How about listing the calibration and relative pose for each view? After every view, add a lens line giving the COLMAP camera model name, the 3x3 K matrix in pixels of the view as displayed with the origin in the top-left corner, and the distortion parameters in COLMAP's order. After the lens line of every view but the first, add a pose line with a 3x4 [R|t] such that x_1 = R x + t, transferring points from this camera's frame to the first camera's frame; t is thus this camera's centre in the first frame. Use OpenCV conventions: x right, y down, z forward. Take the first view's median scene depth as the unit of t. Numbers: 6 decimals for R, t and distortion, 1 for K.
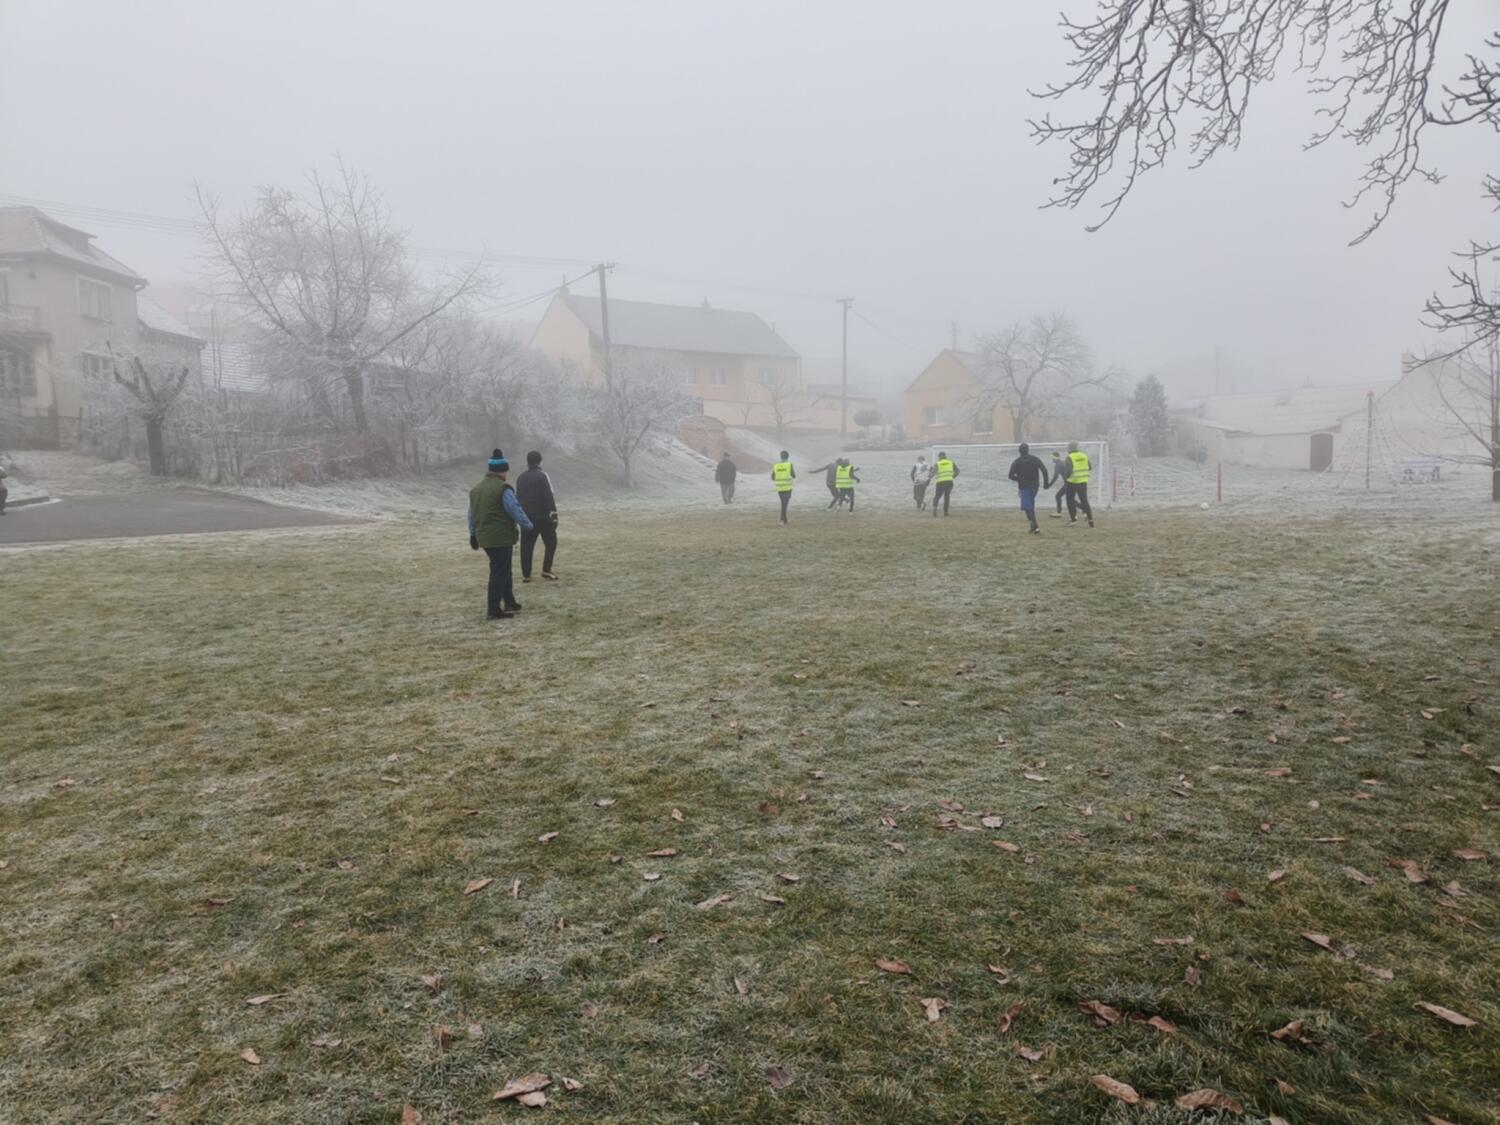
lens RADIAL K [[1054.5, 0, 750.0], [0, 1054.5, 562.5], [0, 0, 1]] dist [0.022654, -0.000212]
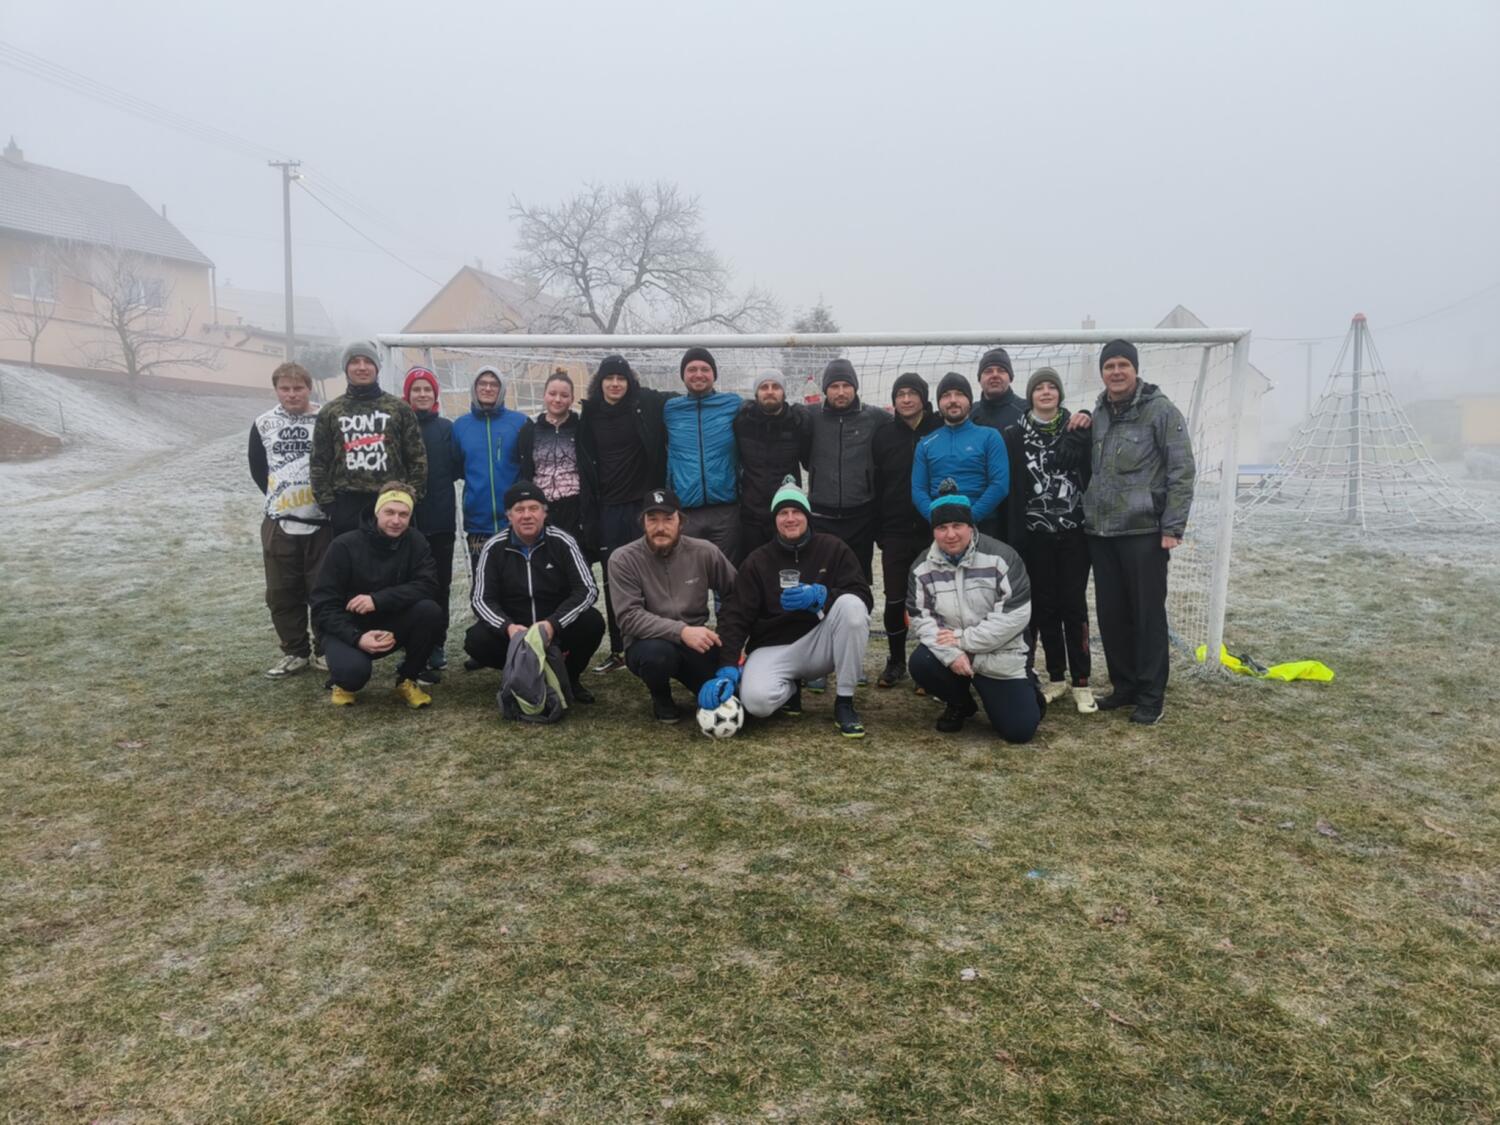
lens RADIAL K [[1054.5, 0, 750.0], [0, 1054.5, 562.5], [0, 0, 1]] dist [0.022654, -0.000212]
pose [[0.905385, -0.024545, 0.423880, 0.068574], [0.022888, 0.999698, 0.009001, -0.030916], [-0.423973, 0.001552, 0.905673, 0.368255]]
